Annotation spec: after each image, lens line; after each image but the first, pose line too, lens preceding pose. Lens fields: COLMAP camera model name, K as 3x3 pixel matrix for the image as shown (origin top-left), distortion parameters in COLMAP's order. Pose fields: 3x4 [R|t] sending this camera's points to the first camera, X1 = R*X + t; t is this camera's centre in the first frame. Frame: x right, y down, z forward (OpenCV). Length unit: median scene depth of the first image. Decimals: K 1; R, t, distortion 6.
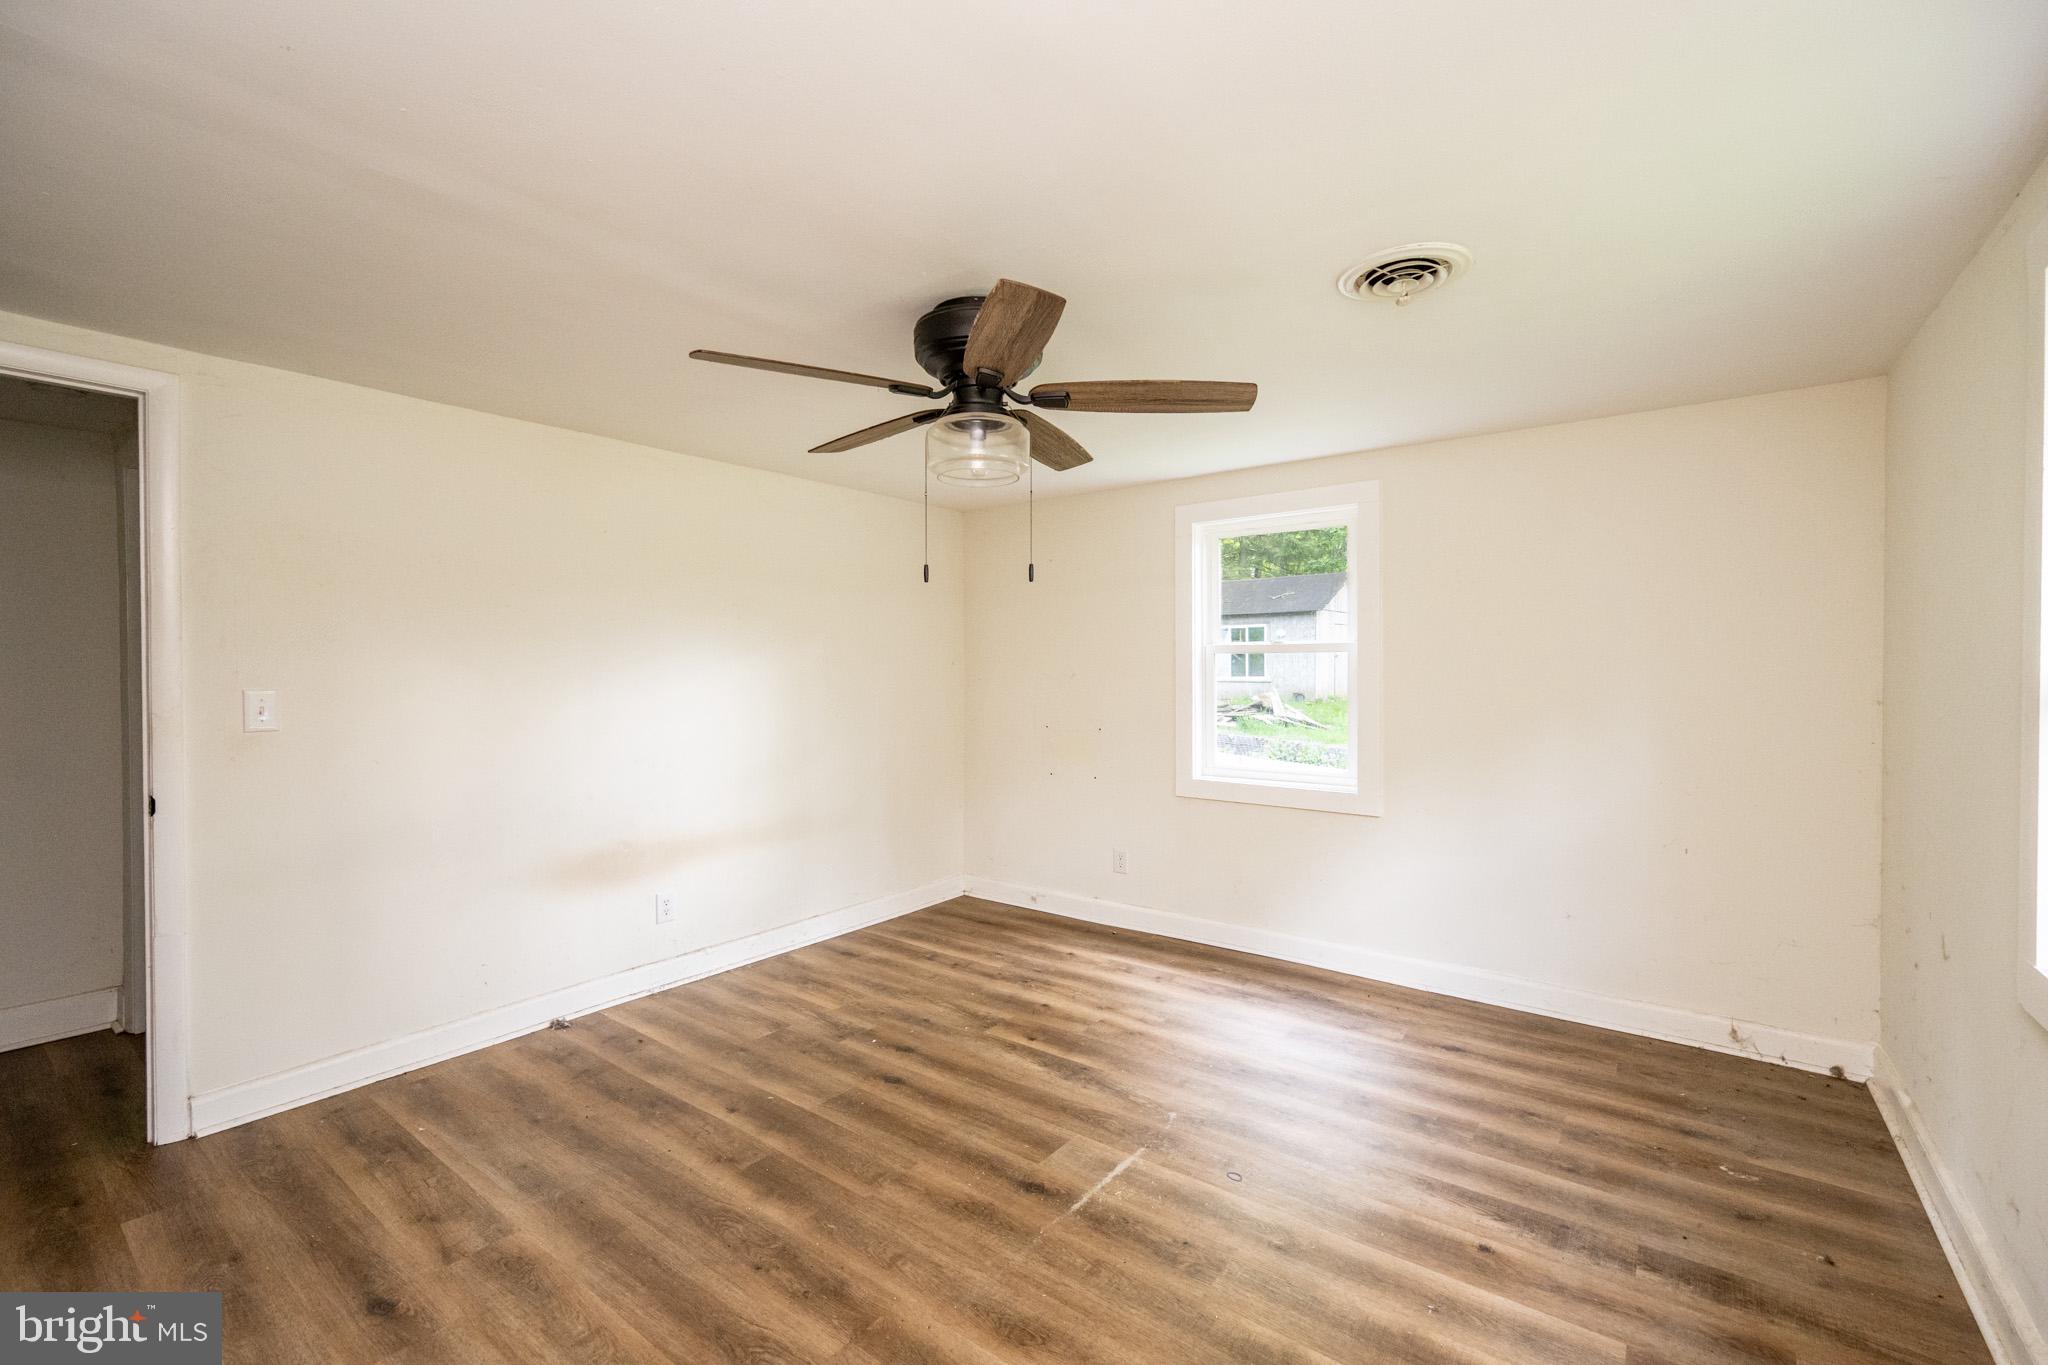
lens RADIAL K [[838.3, 0, 1034.0], [0, 838.3, 674.4], [0, 0, 1]] dist [-0.001927, -0.000260]
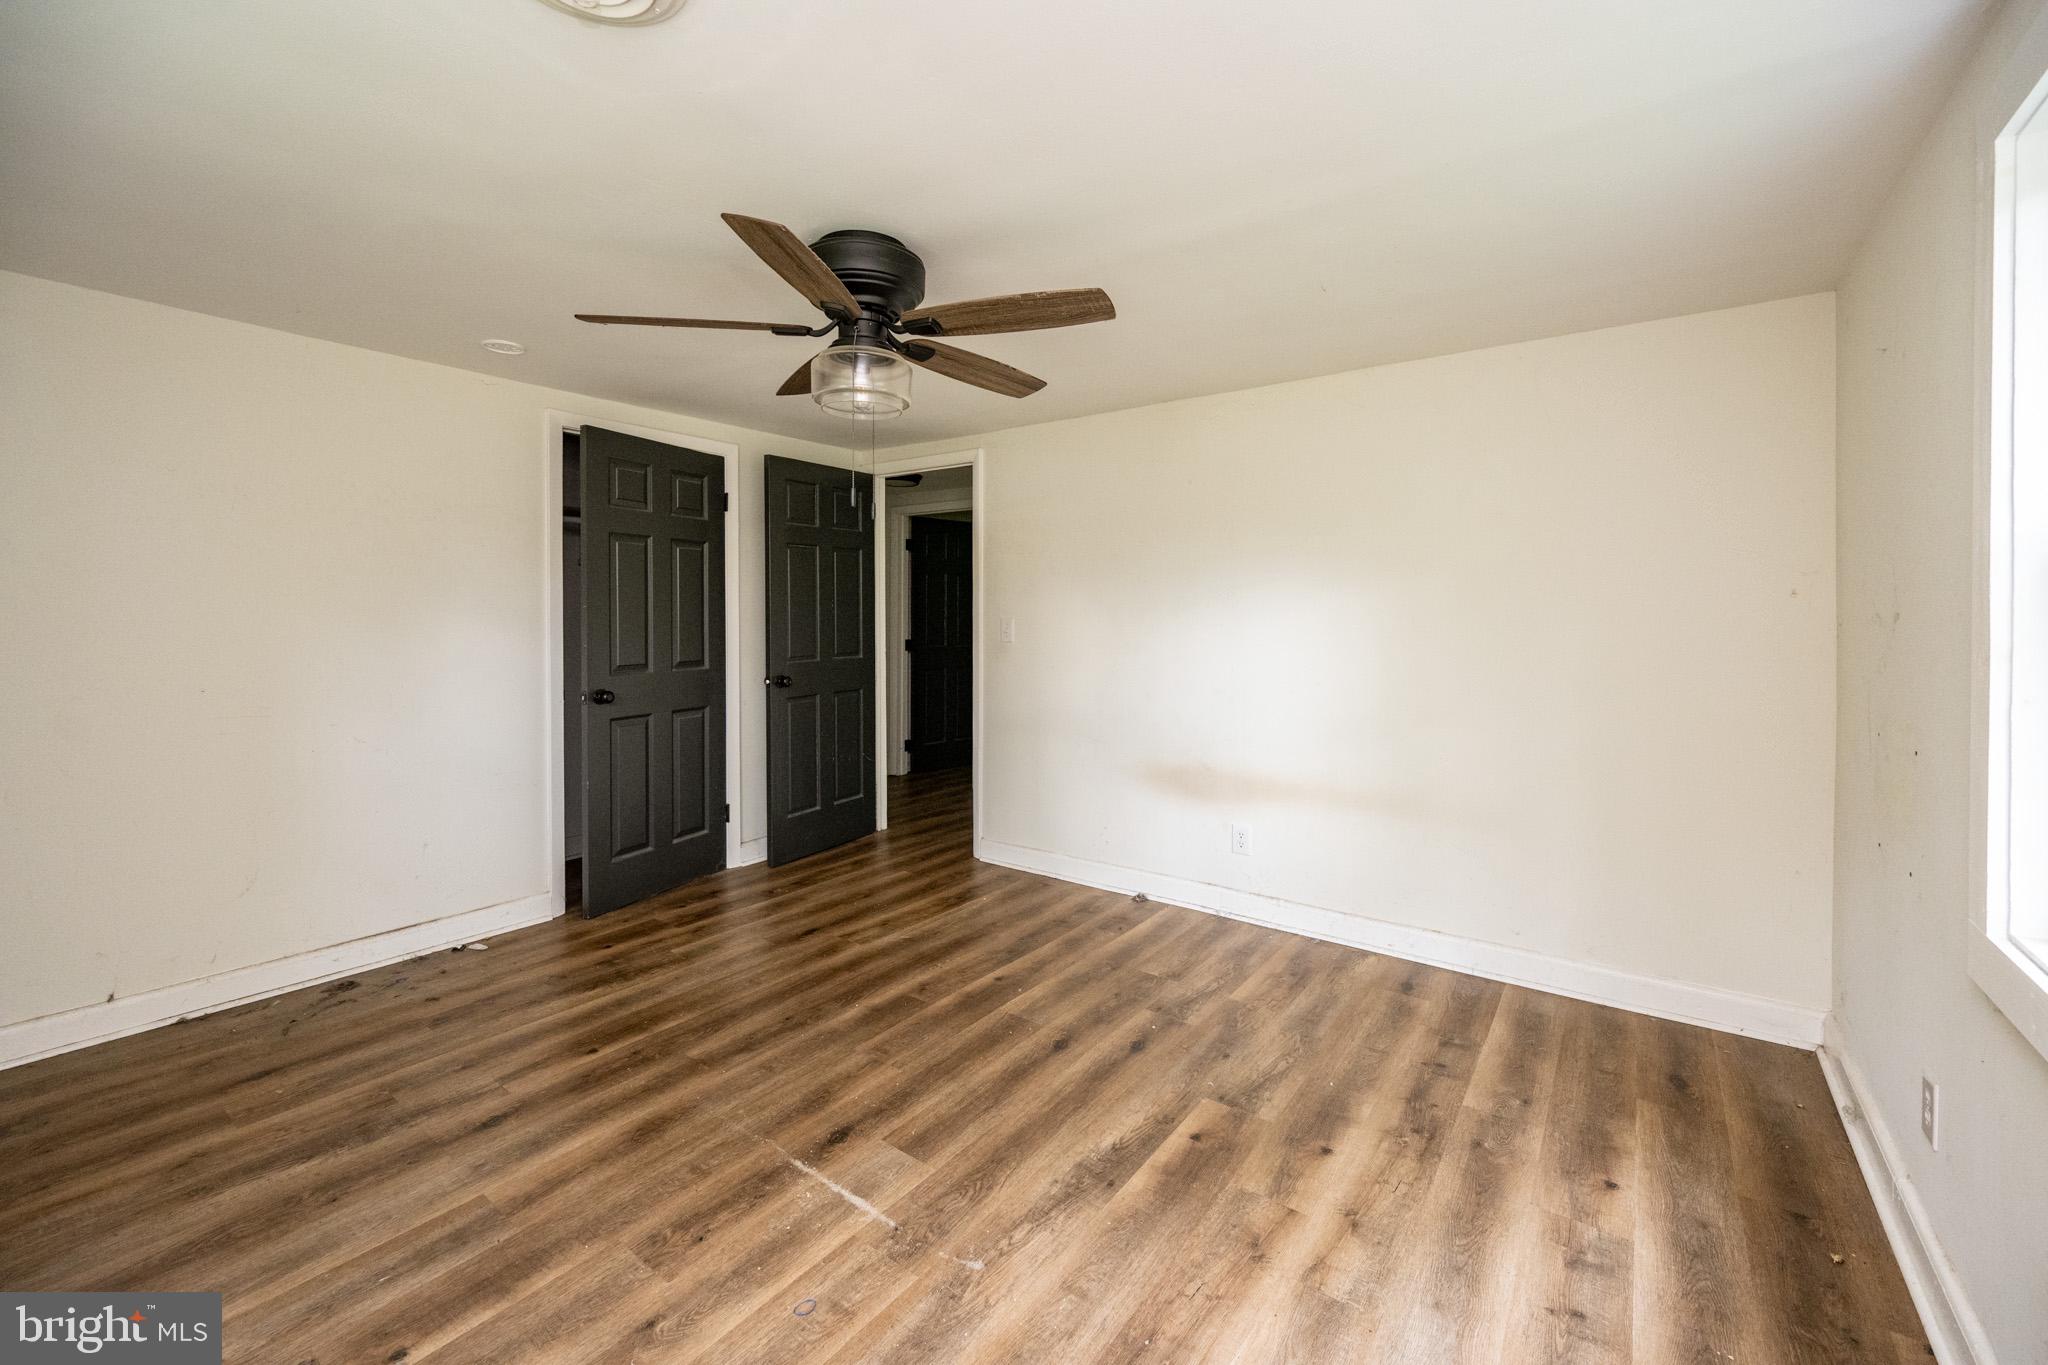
lens RADIAL K [[852.6, 0, 1028.4], [0, 852.6, 611.6], [0, 0, 1]] dist [0.001882, -0.000069]
pose [[0.010648, -0.001055, -0.999943, 0.829549], [-0.006735, 0.999977, -0.001127, 0.002393], [0.999921, 0.006746, 0.010641, 1.005699]]
